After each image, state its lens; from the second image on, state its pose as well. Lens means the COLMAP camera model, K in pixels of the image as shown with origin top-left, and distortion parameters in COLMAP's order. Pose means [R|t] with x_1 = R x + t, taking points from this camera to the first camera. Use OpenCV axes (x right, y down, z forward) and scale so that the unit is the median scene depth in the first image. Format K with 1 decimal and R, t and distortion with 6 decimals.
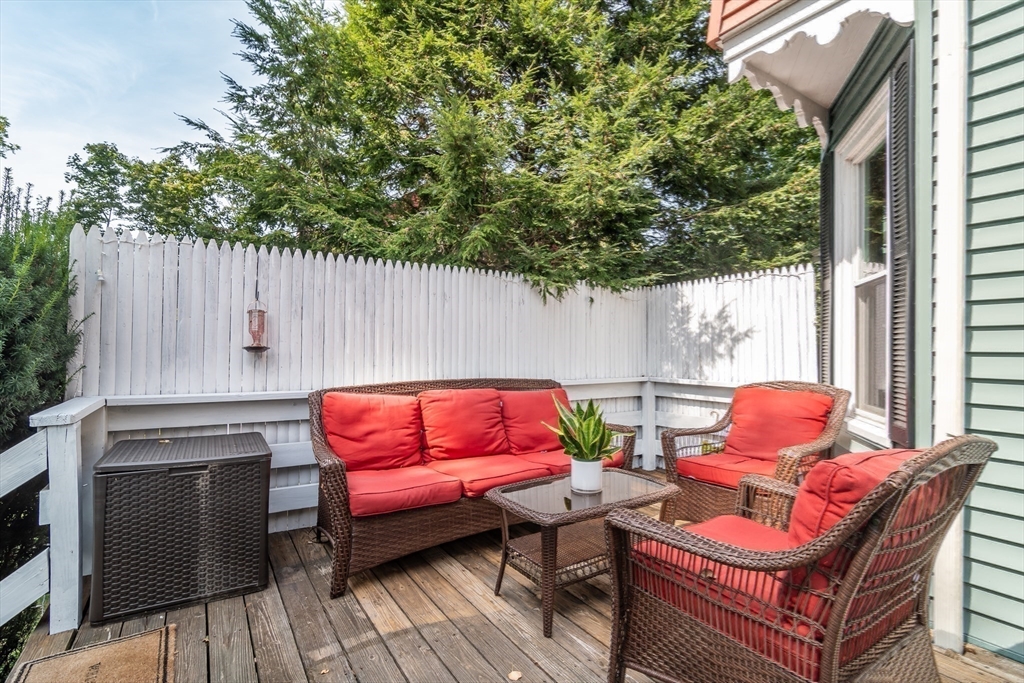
lens RADIAL K [[498.4, 0, 512.2], [0, 498.4, 338.1], [0, 0, 1]] dist [-0.002174, 0.000576]
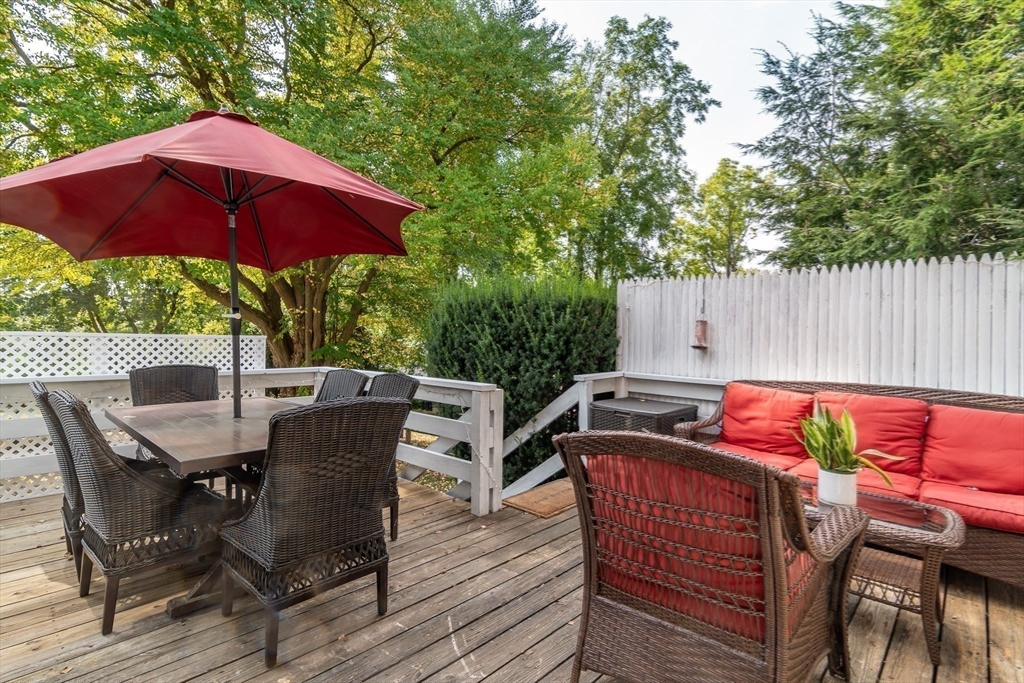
lens RADIAL K [[498.4, 0, 512.1], [0, 498.4, 341.6], [0, 0, 1]] dist [-0.002174, 0.000576]
pose [[0.216419, 0.005557, -0.976285, 0.753378], [0.003637, 0.999972, 0.006498, -0.007029], [0.976294, -0.004957, 0.216393, 0.164049]]
